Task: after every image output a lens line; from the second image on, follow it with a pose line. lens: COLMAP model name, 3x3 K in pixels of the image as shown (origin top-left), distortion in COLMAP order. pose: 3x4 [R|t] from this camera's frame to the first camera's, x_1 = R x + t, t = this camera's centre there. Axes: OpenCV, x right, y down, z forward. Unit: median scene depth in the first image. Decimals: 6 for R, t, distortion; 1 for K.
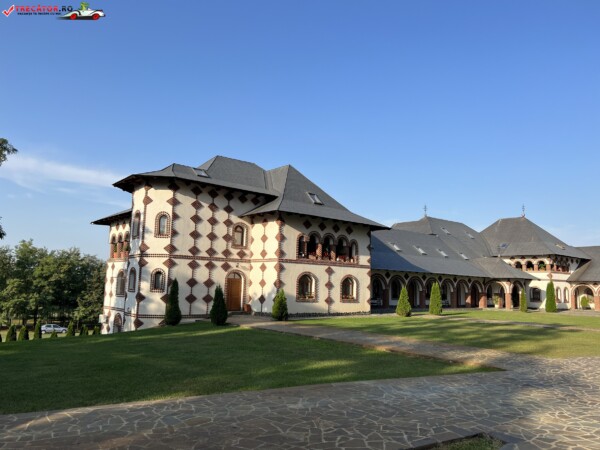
lens RADIAL K [[453.9, 0, 295.5], [0, 453.9, 224.4], [0, 0, 1]] dist [0.048196, -0.062235]
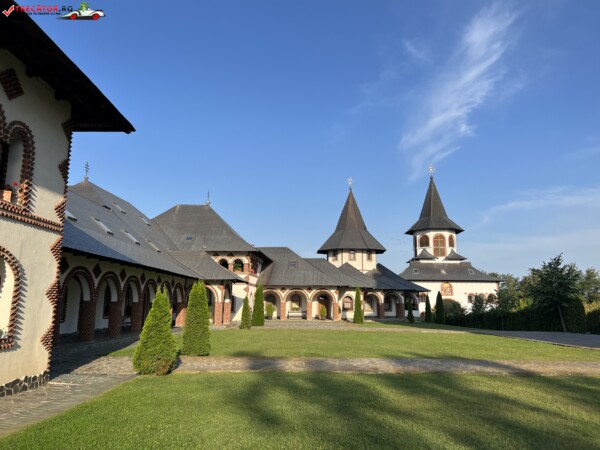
lens RADIAL K [[453.9, 0, 297.3], [0, 453.9, 222.8], [0, 0, 1]] dist [0.048196, -0.062235]
pose [[0.662703, 0.106107, 0.741327, 0.036302], [-0.087133, 0.994113, -0.064397, 0.096283], [-0.743796, -0.021918, 0.668048, 0.670390]]
